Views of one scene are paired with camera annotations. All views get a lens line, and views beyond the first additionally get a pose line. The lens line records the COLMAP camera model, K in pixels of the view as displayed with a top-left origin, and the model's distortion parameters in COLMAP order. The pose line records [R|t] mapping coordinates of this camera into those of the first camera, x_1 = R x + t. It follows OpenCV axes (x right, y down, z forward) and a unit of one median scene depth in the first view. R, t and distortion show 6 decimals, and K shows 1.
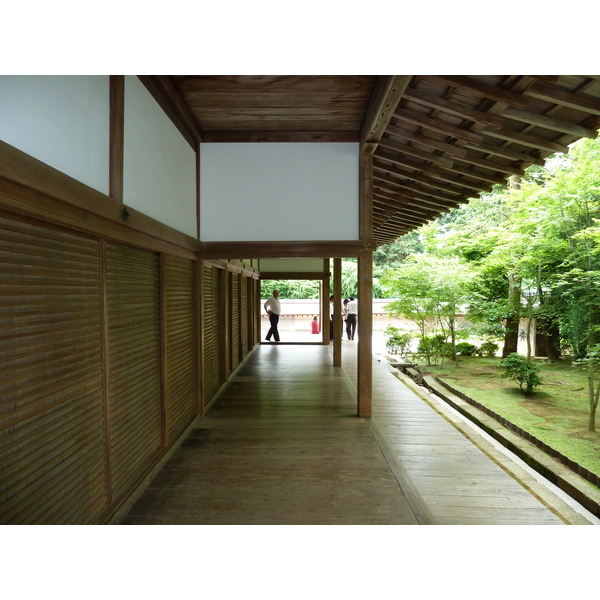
lens RADIAL K [[449.9, 0, 299.3], [0, 449.9, 298.9], [0, 0, 1]] dist [-0.030755, 0.010347]
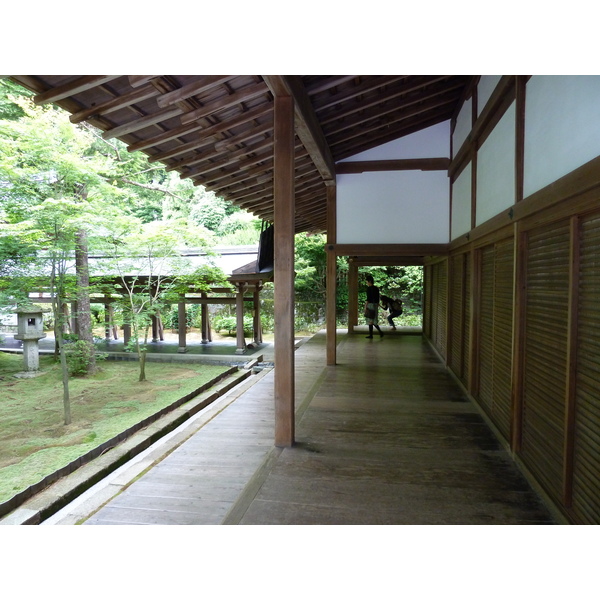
lens RADIAL K [[449.9, 0, 303.3], [0, 449.9, 298.5], [0, 0, 1]] dist [-0.030755, 0.010347]
pose [[-0.985540, 0.005350, 0.169361, -0.032069], [0.015817, 0.998042, 0.060515, -0.041629], [-0.168706, 0.062318, -0.983694, 2.163761]]
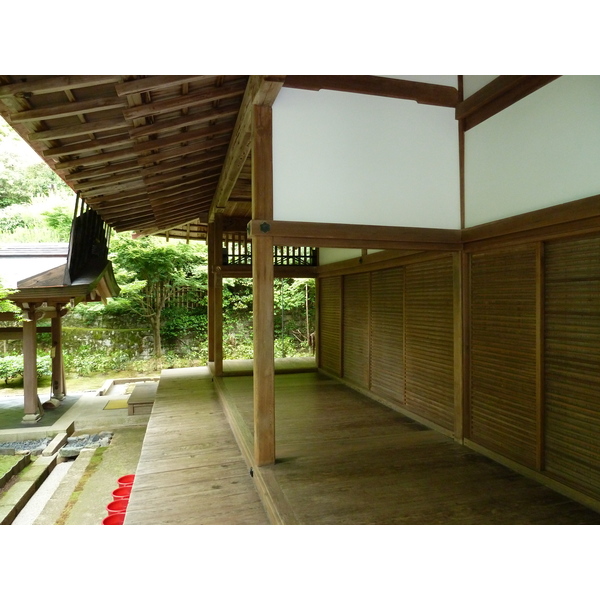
lens RADIAL K [[449.9, 0, 296.3], [0, 449.9, 302.4], [0, 0, 1]] dist [-0.030755, 0.010347]
pose [[-0.967058, 0.018511, -0.253883, 0.237824], [0.011616, 0.999523, 0.028632, -0.019660], [0.254292, 0.024740, -0.966811, 1.469243]]
